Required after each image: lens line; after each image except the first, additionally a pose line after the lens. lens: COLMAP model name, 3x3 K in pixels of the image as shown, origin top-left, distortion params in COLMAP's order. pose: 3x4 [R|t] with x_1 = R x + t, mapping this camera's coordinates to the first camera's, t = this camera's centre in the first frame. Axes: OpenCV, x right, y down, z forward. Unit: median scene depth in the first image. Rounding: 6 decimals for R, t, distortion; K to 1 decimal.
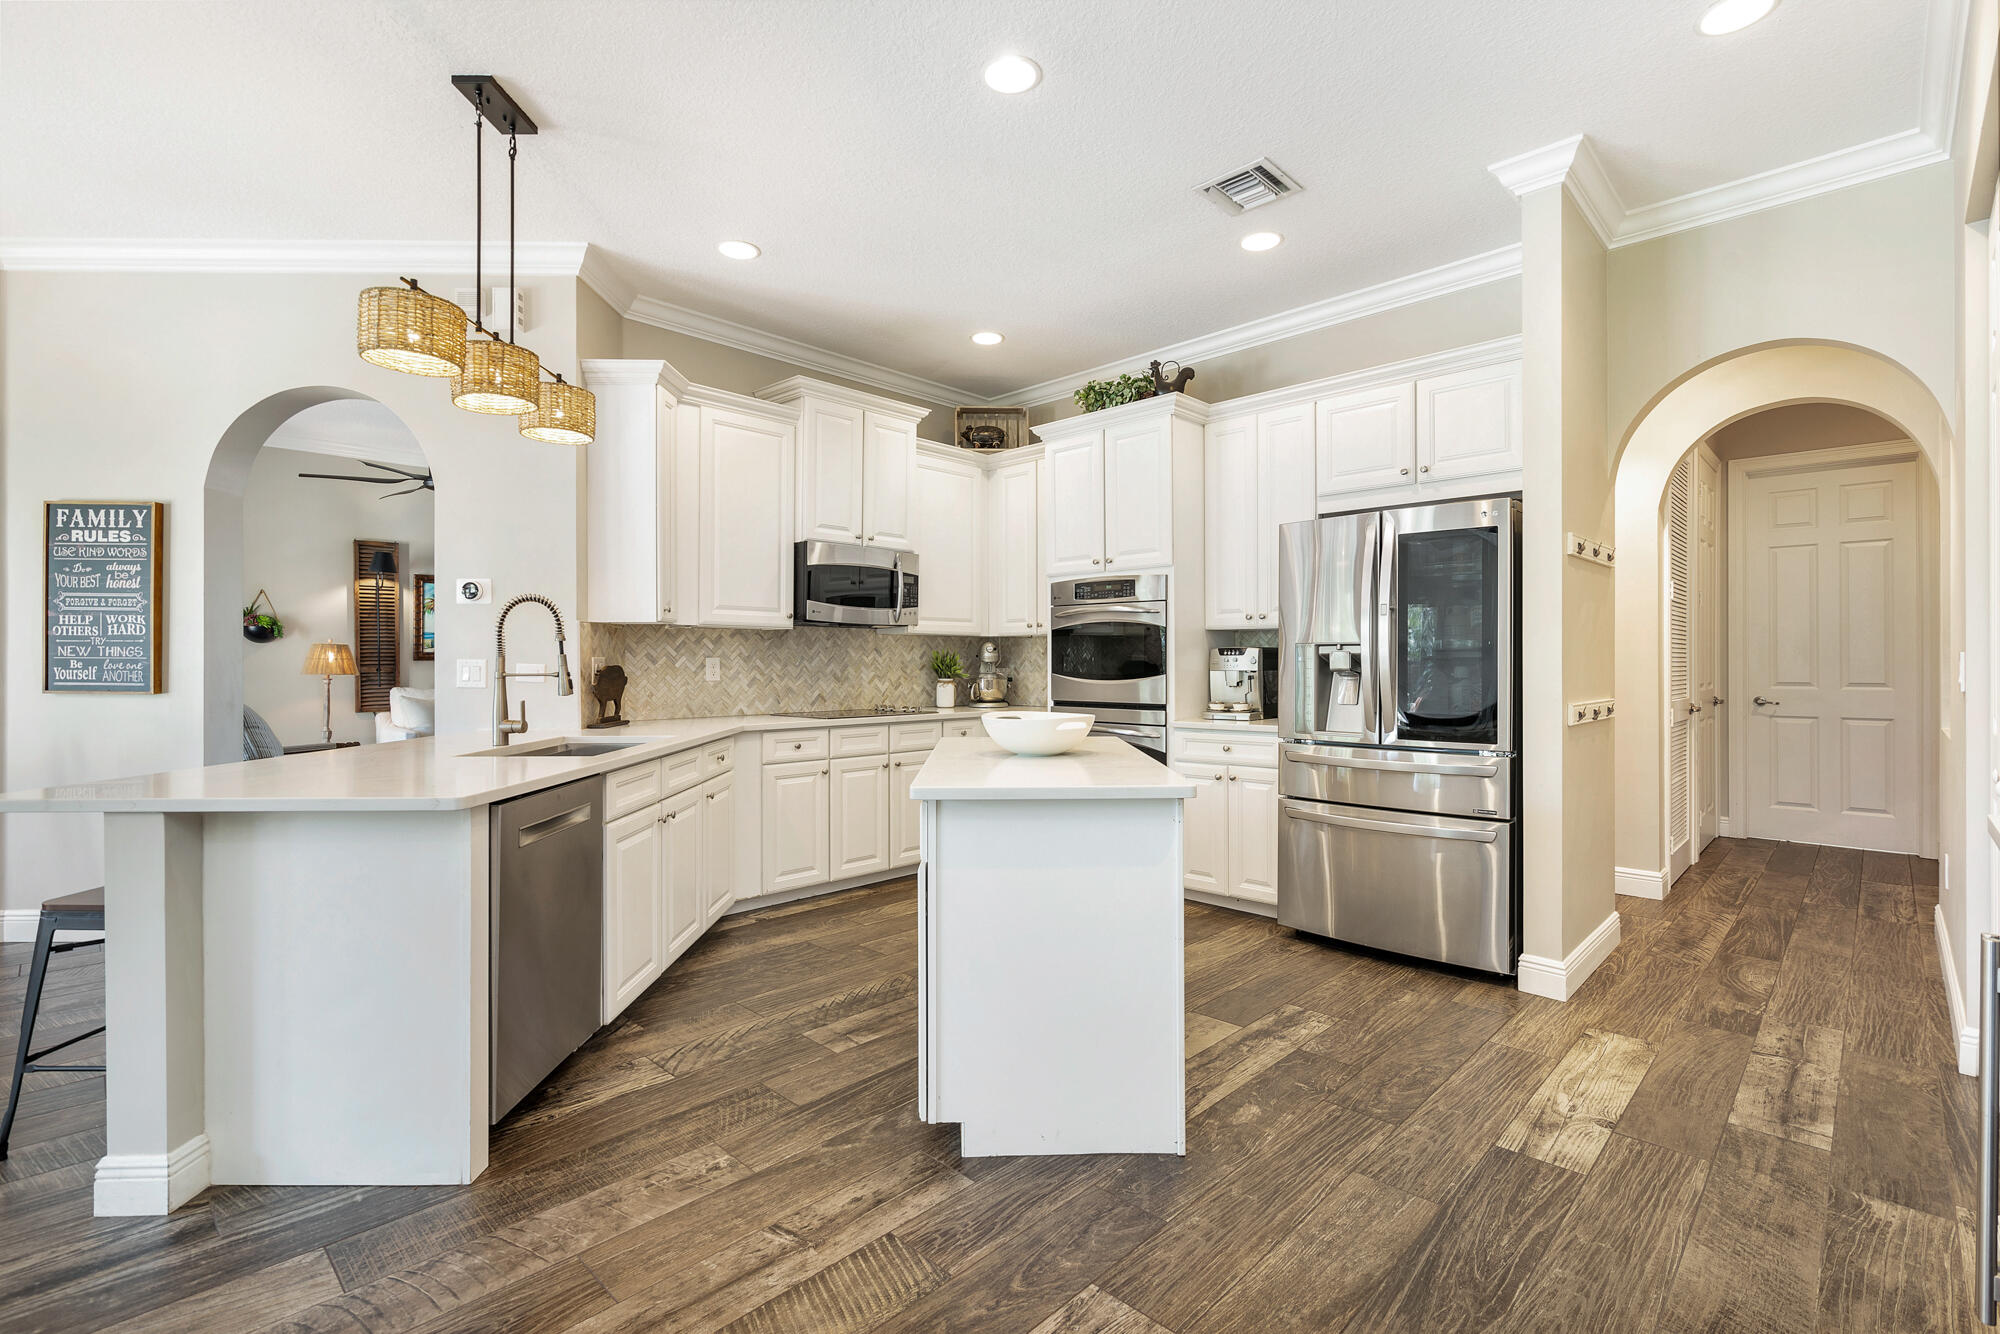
lens RADIAL K [[911.5, 0, 964.4], [0, 911.5, 665.4], [0, 0, 1]] dist [-0.001120, -0.000740]
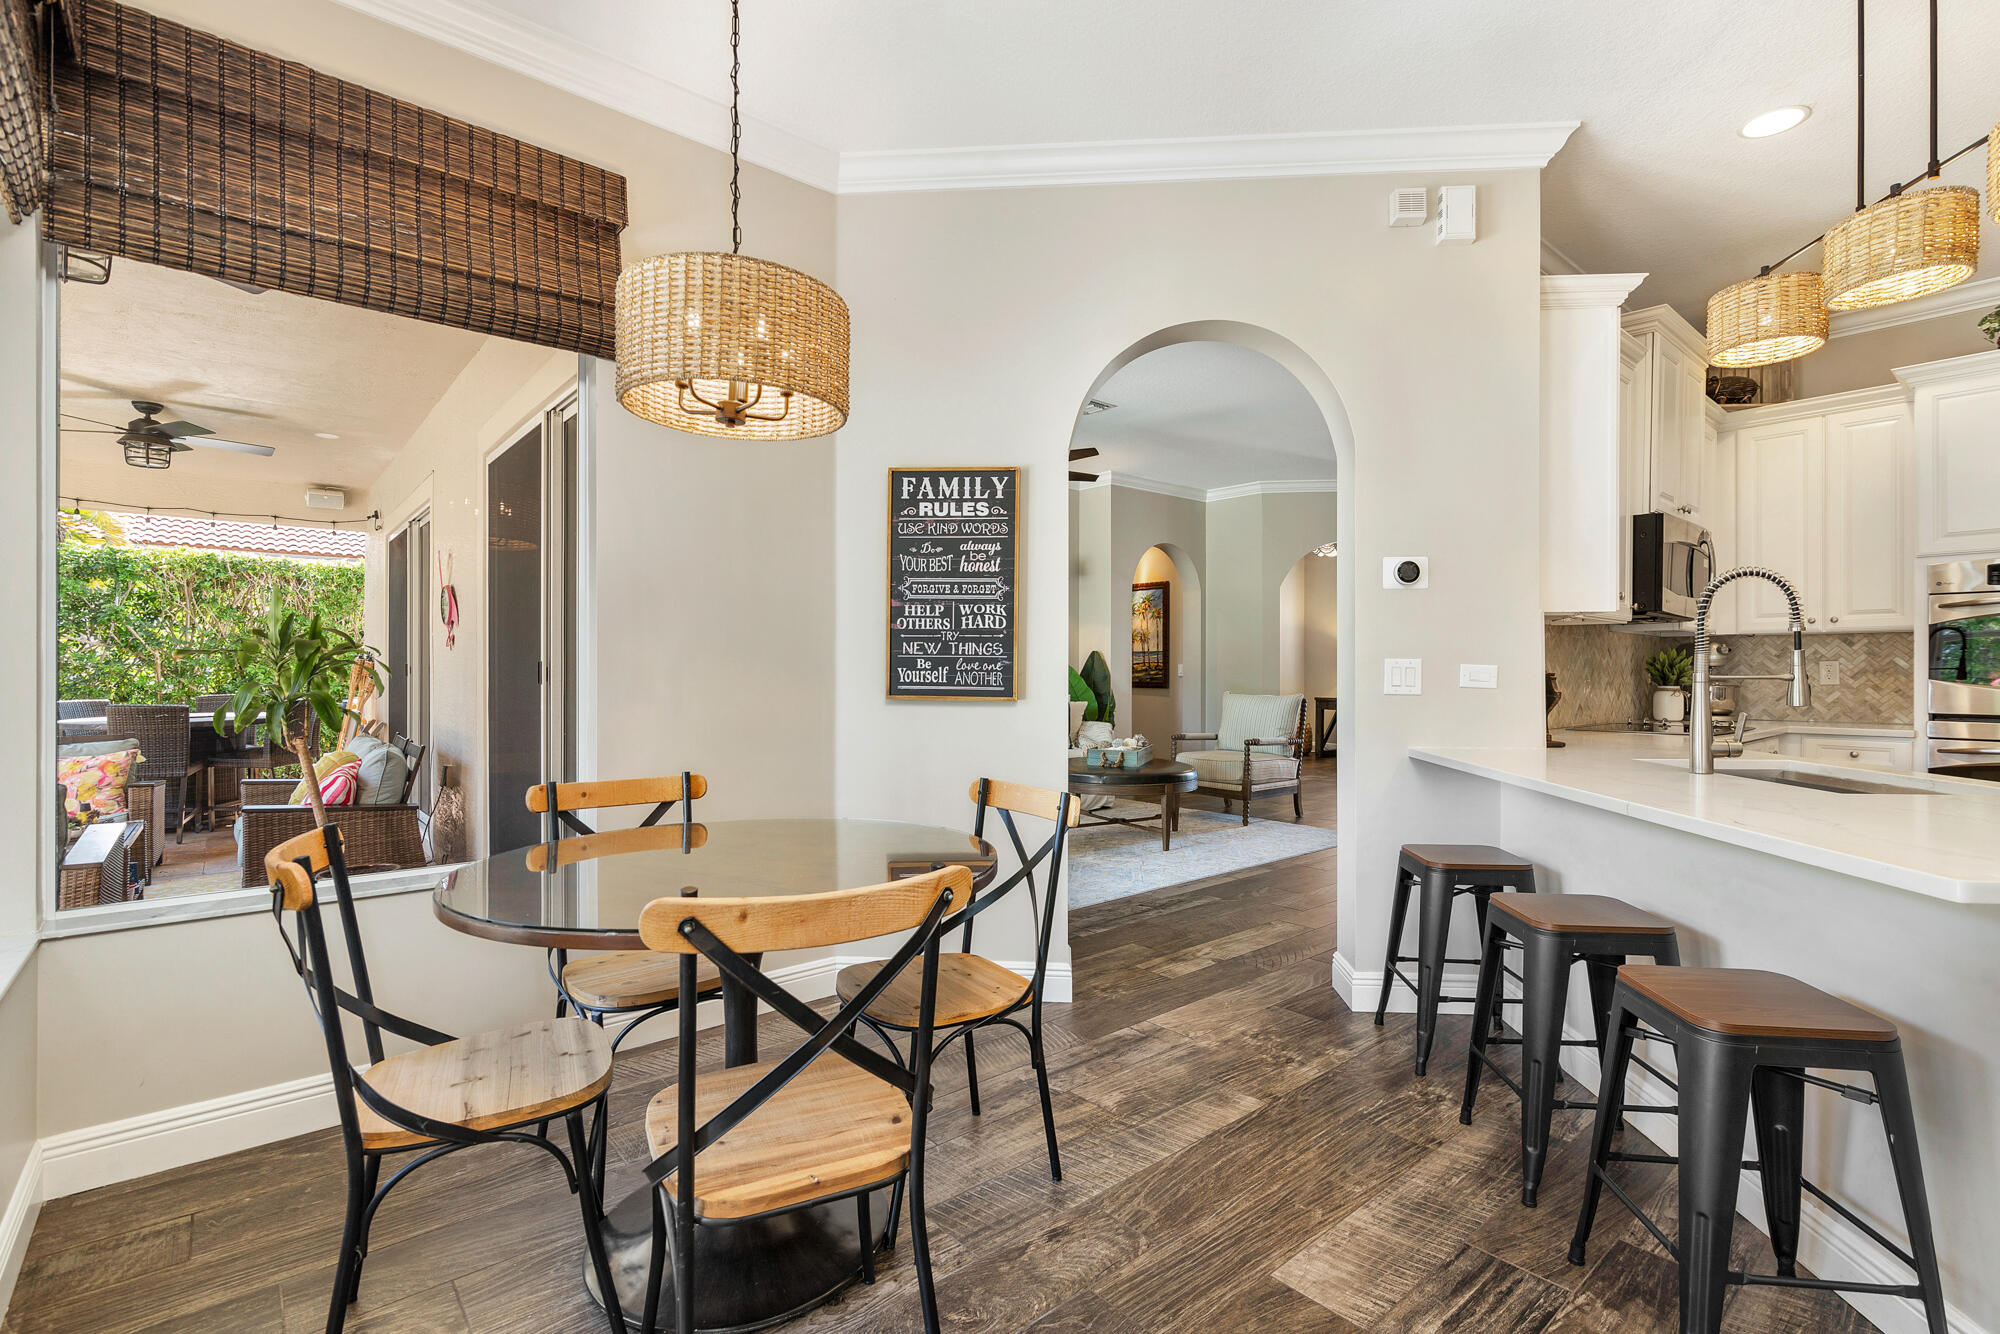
lens RADIAL K [[911.5, 0, 964.4], [0, 911.5, 665.4], [0, 0, 1]] dist [-0.001120, -0.000740]
pose [[0.994983, 0.001935, -0.100030, -0.834708], [-0.002784, 0.999961, -0.008347, 0.006643], [0.100010, 0.008584, 0.994949, 0.173209]]
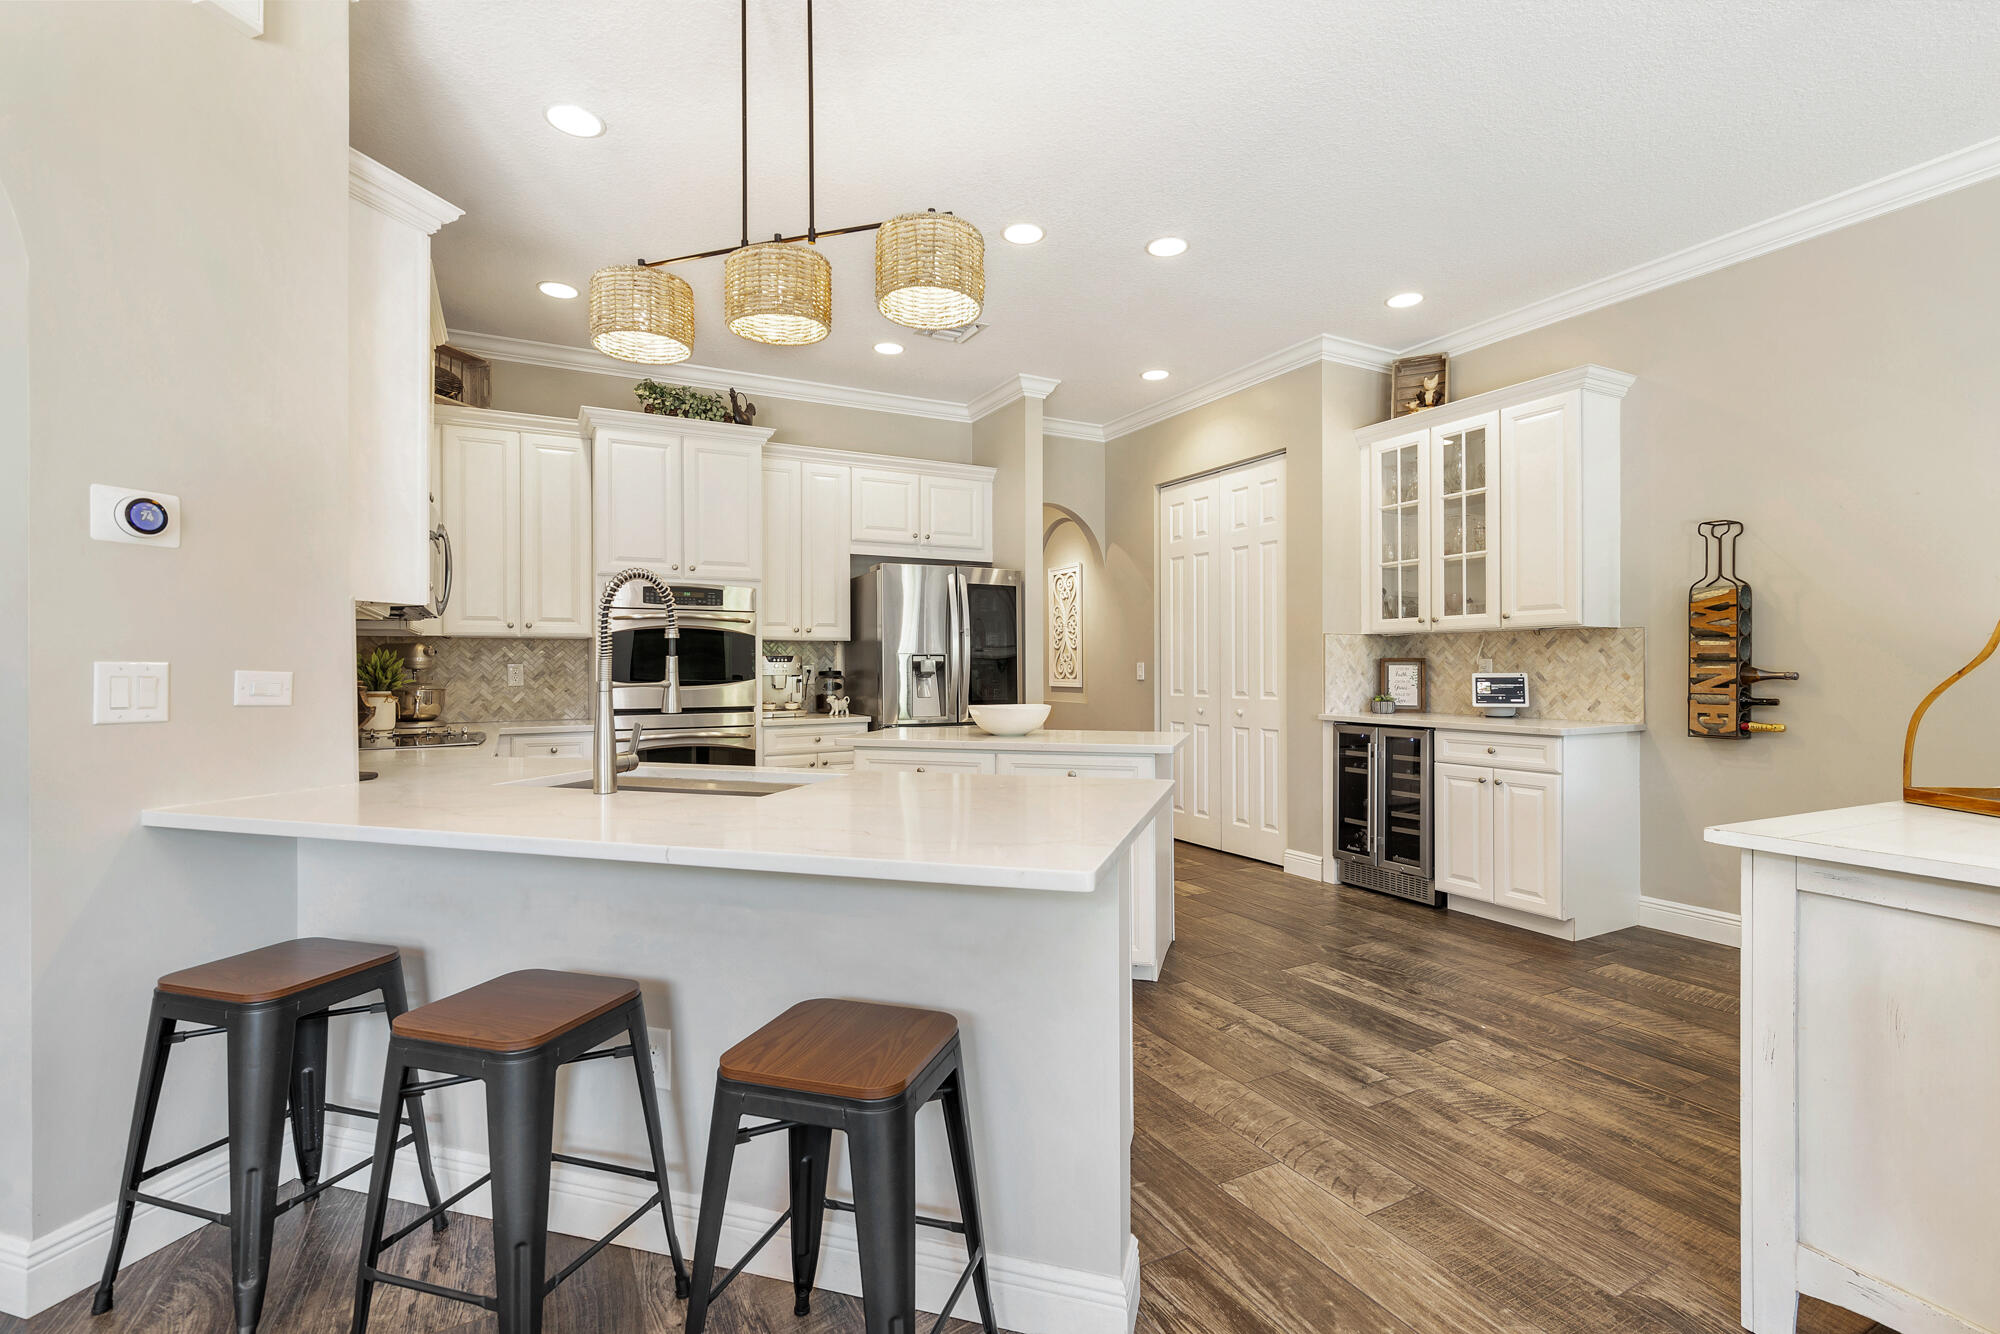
lens RADIAL K [[917.4, 0, 1046.5], [0, 917.4, 662.8], [0, 0, 1]] dist [-0.001415, -0.000269]
pose [[0.263547, 0.004275, 0.964637, -0.865545], [0.007445, 0.999951, -0.006466, 0.000221], [-0.964618, 0.008886, 0.263502, 0.419415]]
